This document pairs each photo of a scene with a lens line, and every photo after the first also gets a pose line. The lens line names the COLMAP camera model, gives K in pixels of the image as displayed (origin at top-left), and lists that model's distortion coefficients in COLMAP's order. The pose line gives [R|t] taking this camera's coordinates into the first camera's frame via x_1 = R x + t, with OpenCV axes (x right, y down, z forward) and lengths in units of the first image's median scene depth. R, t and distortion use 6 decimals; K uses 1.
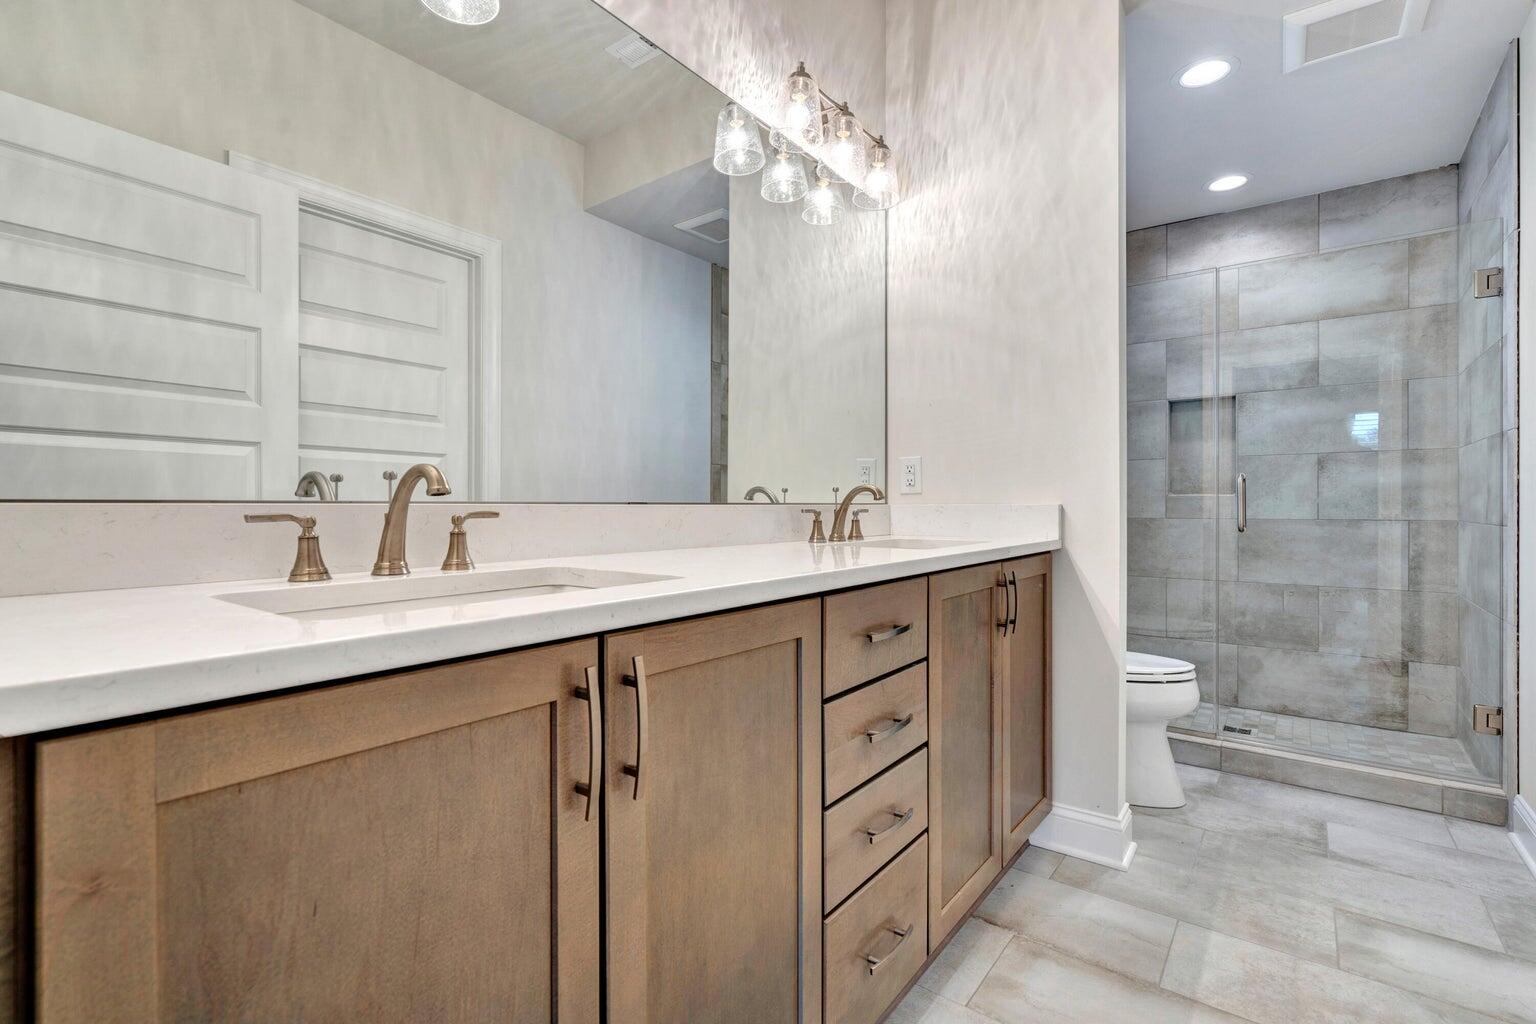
lens RADIAL K [[702.2, 0, 758.4], [0, 702.2, 507.0], [0, 0, 1]] dist [-0.001295, 0.000003]
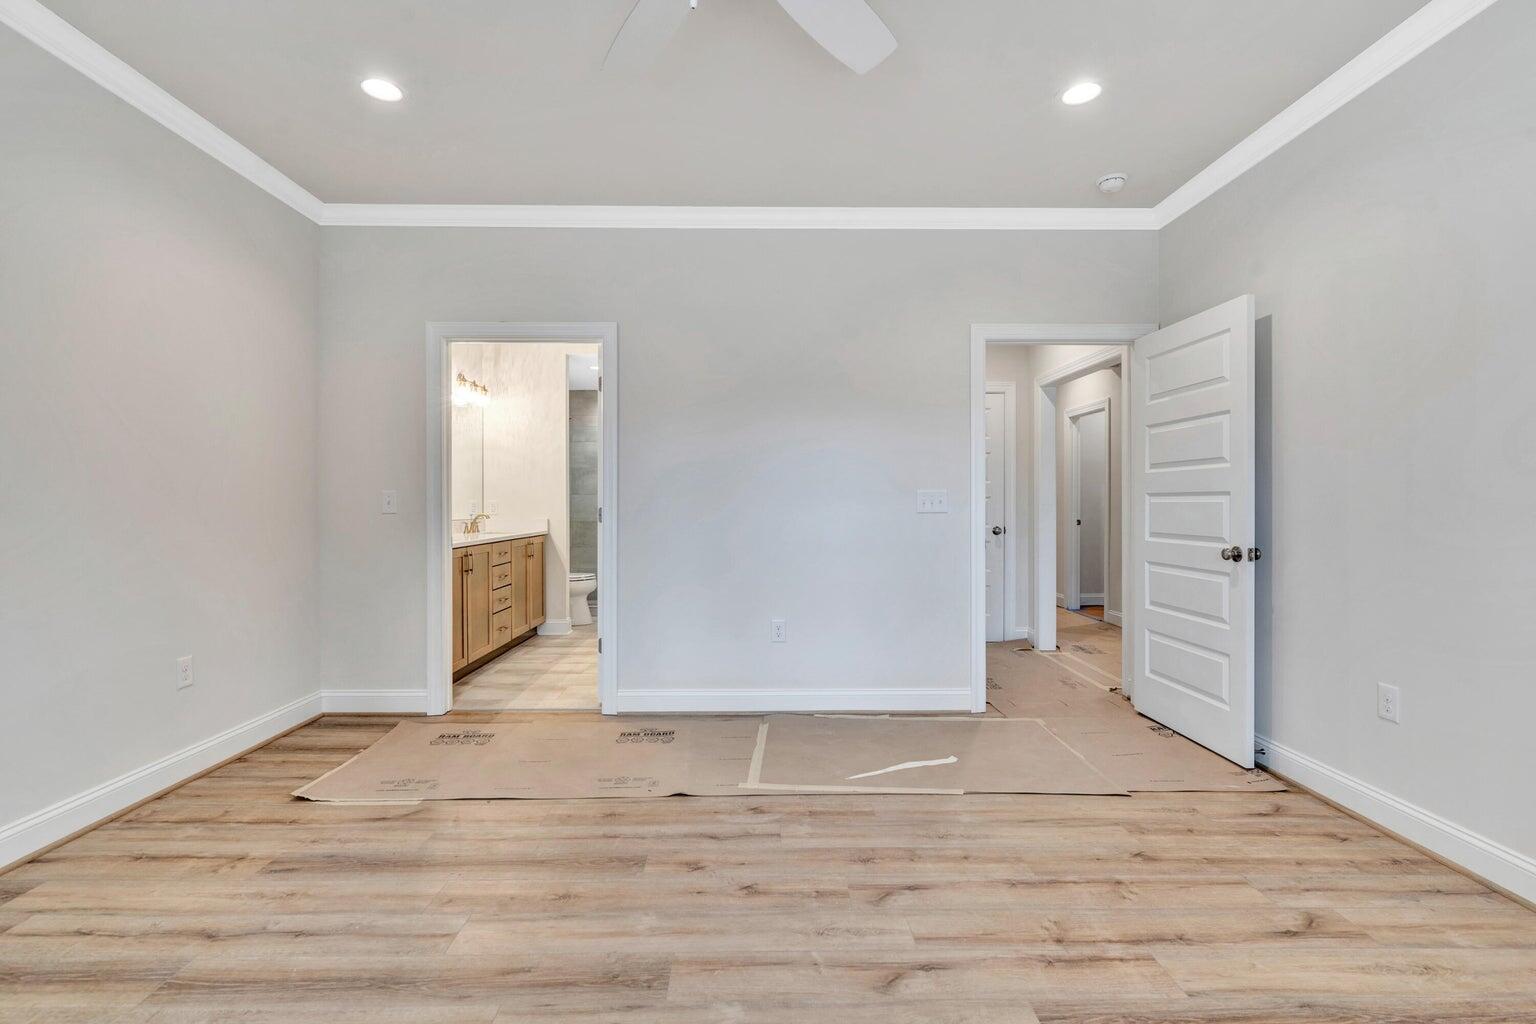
lens RADIAL K [[702.2, 0, 758.4], [0, 702.2, 507.0], [0, 0, 1]] dist [-0.001295, 0.000003]
pose [[0.786245, -0.005001, 0.617895, -0.746546], [0.003683, 0.999987, 0.003407, -0.062483], [-0.617904, -0.000403, 0.786253, -1.993651]]
